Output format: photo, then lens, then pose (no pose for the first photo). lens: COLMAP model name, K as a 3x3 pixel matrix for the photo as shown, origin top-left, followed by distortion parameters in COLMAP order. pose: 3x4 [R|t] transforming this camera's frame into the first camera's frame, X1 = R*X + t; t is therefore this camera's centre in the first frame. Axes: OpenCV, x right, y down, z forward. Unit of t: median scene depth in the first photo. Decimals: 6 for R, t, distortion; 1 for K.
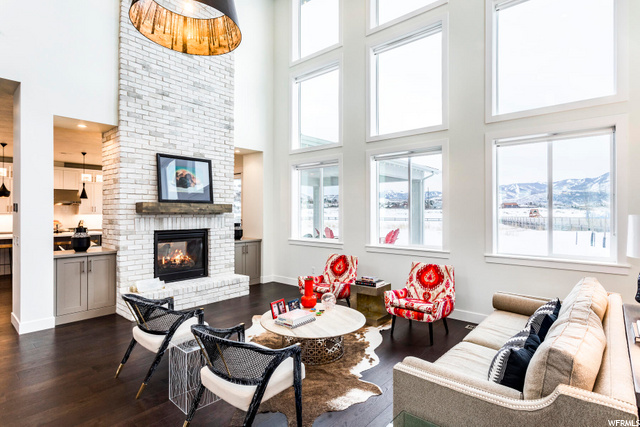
lens RADIAL K [[344.1, 0, 318.7], [0, 344.1, 210.8], [0, 0, 1]] dist [-0.009227, 0.008193]
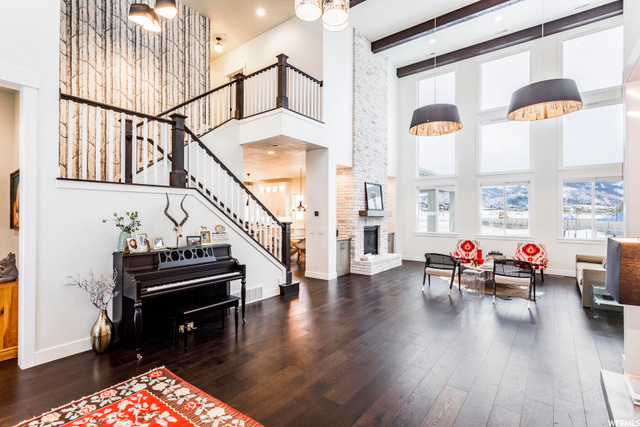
lens RADIAL K [[313.7, 0, 318.8], [0, 313.7, 214.0], [0, 0, 1]] dist [0.003494, -0.001037]
pose [[0.998594, 0.002648, 0.052935, -0.765845], [-0.002984, 0.999976, 0.006285, -0.014636], [-0.052918, -0.006435, 0.998578, -0.560679]]
